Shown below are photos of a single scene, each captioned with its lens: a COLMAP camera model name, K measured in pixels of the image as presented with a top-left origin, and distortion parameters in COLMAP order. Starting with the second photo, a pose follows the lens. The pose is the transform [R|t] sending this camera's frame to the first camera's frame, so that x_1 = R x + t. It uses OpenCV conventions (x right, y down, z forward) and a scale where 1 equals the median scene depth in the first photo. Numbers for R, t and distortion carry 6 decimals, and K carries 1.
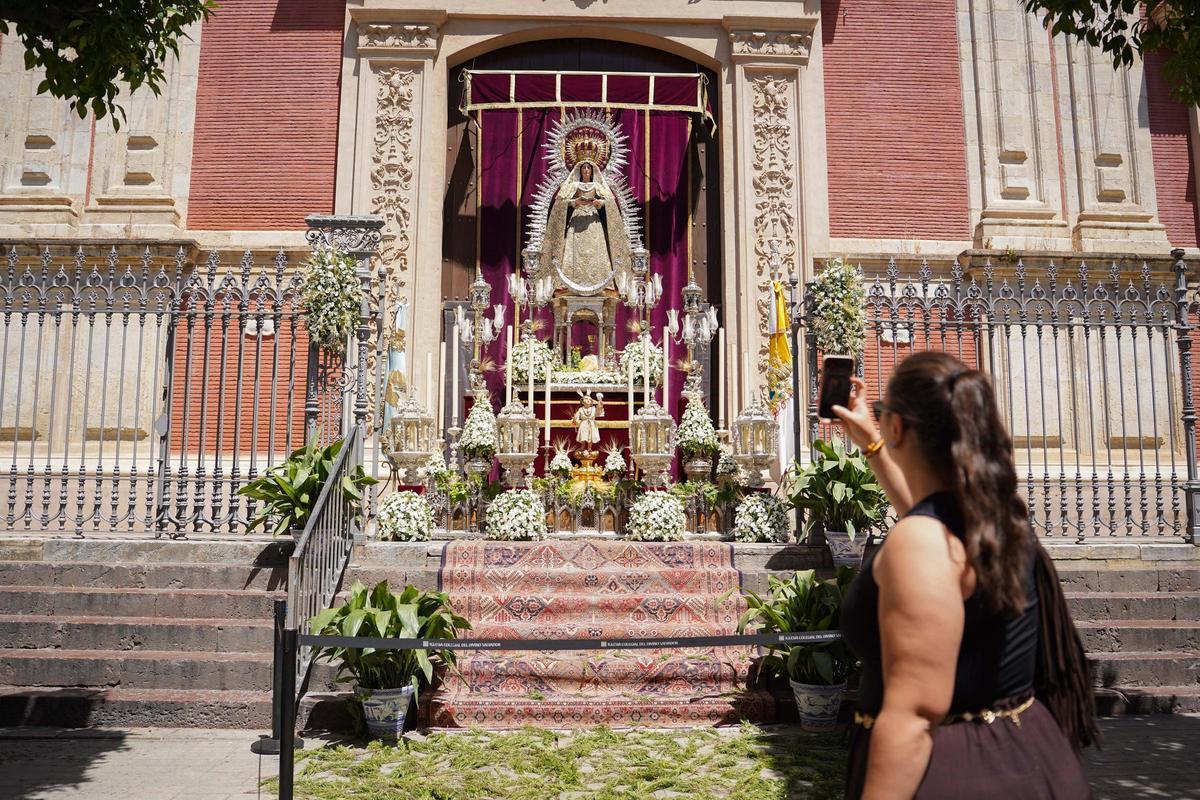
lens RADIAL K [[955.7, 0, 600.0], [0, 955.7, 400.0], [0, 0, 1]] dist [-0.074767, 0.011792]
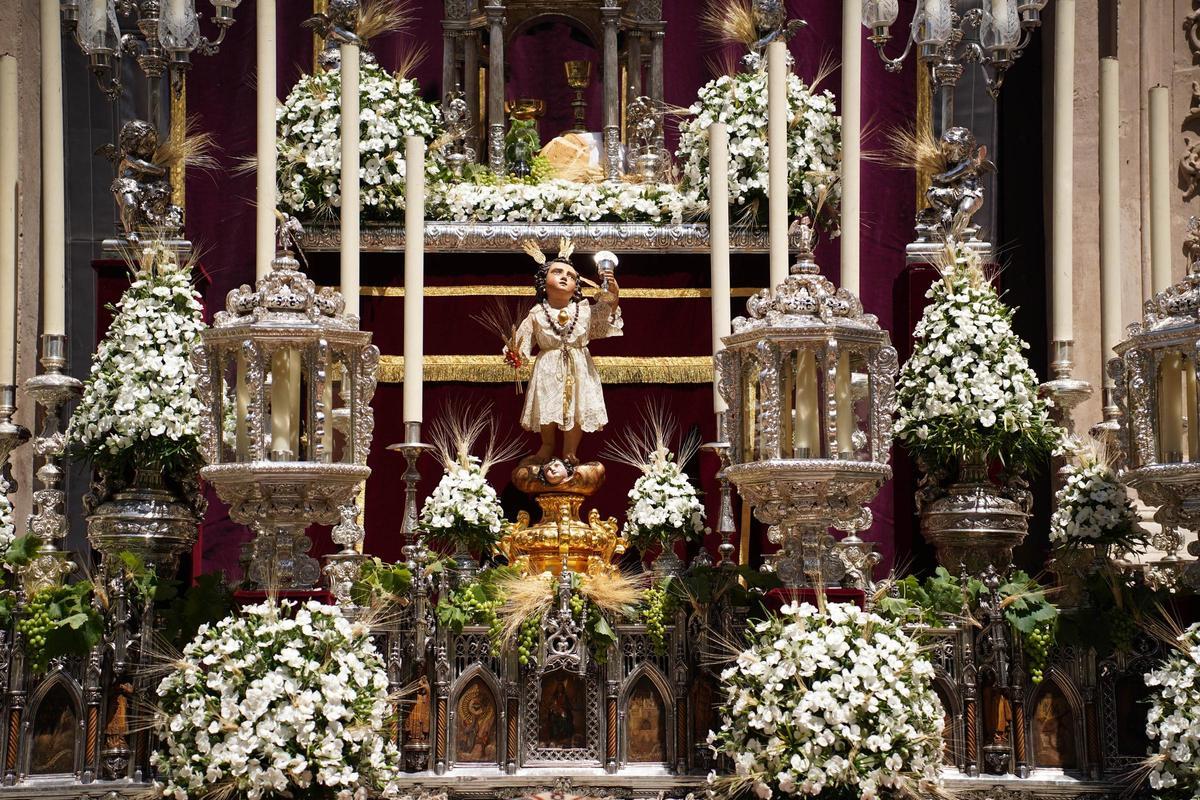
lens RADIAL K [[2427.4, 0, 607.9], [0, 2427.4, 396.1], [0, 0, 1]] dist [0.592337, 0.489906]
pose [[0.999918, -0.007977, -0.009987, 0.006988], [0.007846, 0.999884, -0.013038, 0.043815], [0.010090, 0.012958, 0.999865, 0.308656]]
